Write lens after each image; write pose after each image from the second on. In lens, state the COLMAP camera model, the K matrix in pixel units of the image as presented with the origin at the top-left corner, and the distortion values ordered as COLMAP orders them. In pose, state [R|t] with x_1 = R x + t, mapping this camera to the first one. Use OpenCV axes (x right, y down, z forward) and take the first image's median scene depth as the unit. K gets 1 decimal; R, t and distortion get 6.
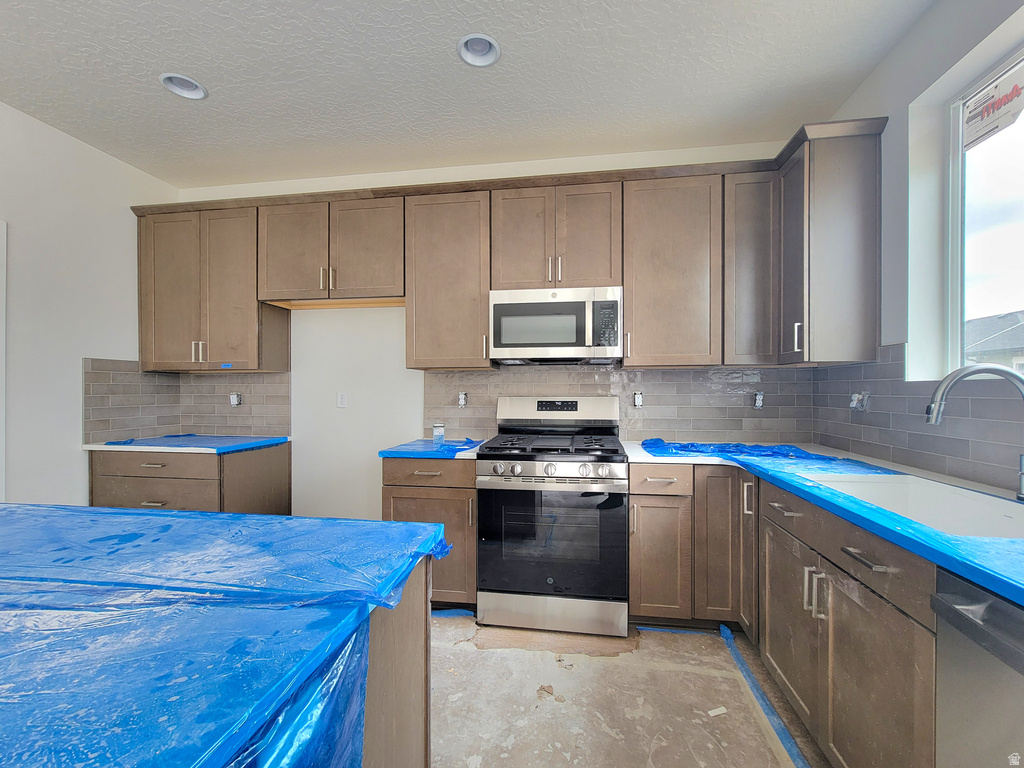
lens RADIAL K [[422.2, 0, 515.4], [0, 422.2, 388.9], [0, 0, 1]] dist [-0.001345, 0.000011]
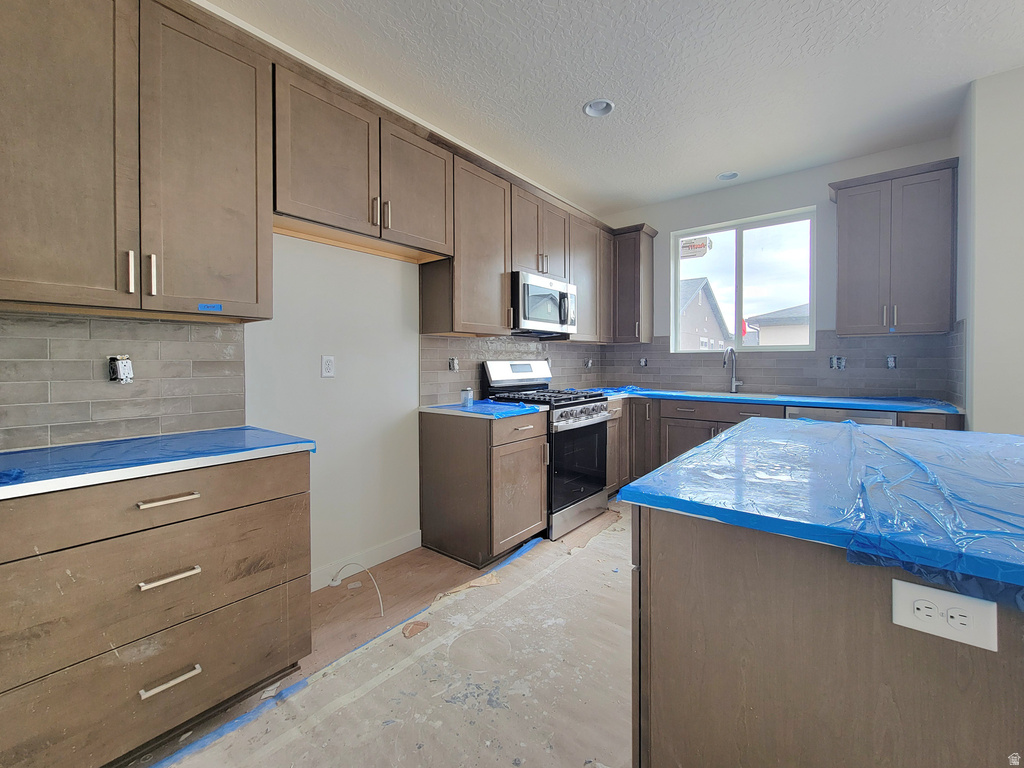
lens RADIAL K [[422.2, 0, 517.8], [0, 422.2, 363.0], [0, 0, 1]] dist [-0.001345, 0.000011]
pose [[0.508002, -0.004775, 0.861343, -1.151834], [-0.000432, 0.999983, 0.005798, 0.019056], [-0.861356, -0.003317, 0.507991, 0.429395]]
